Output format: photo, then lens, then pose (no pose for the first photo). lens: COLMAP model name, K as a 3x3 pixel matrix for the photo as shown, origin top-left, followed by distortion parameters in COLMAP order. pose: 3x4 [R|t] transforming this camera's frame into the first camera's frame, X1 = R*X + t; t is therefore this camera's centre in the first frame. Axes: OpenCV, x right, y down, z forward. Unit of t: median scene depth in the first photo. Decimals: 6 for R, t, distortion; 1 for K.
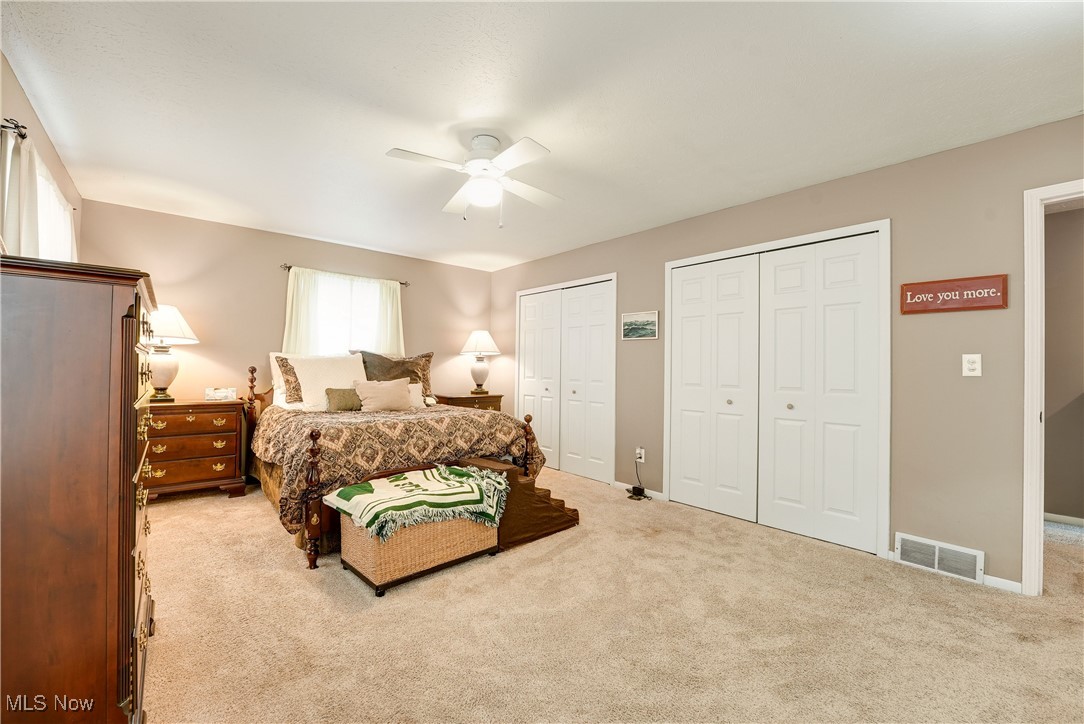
lens RADIAL K [[445.8, 0, 534.2], [0, 445.8, 365.5], [0, 0, 1]] dist [-0.013994, -0.000350]
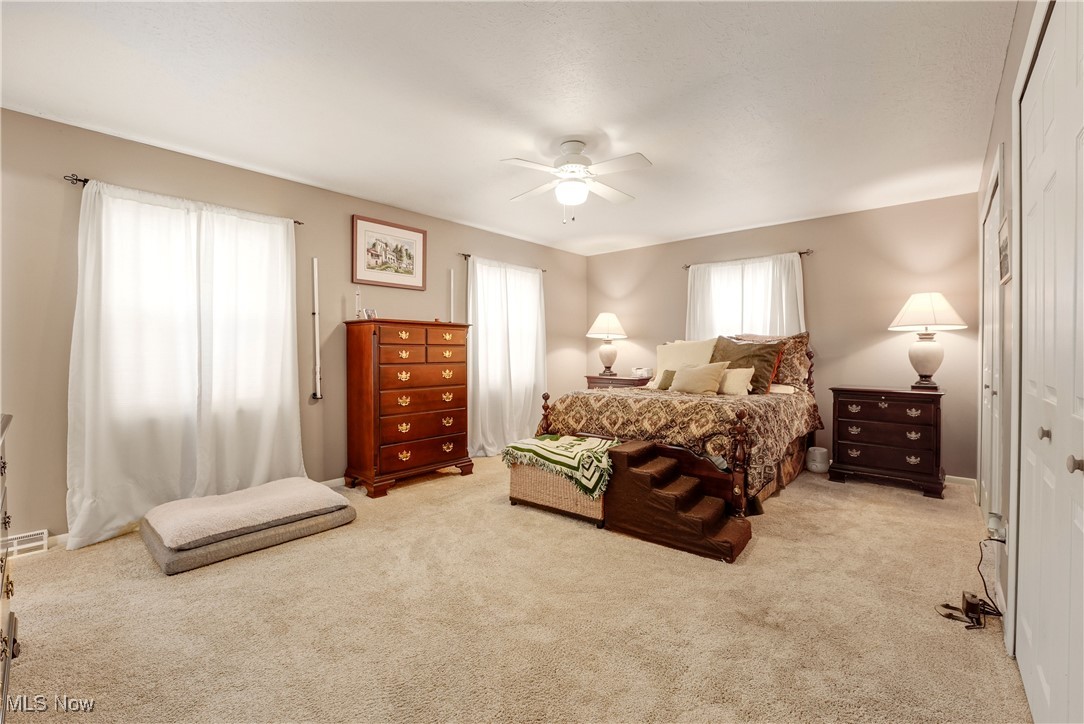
lens RADIAL K [[445.8, 0, 534.1], [0, 445.8, 358.2], [0, 0, 1]] dist [-0.013994, -0.000350]
pose [[0.146084, 0.002794, -0.989268, 0.840180], [0.010219, 0.999938, 0.004333, 0.016419], [0.989219, -0.010742, 0.146047, 0.631353]]
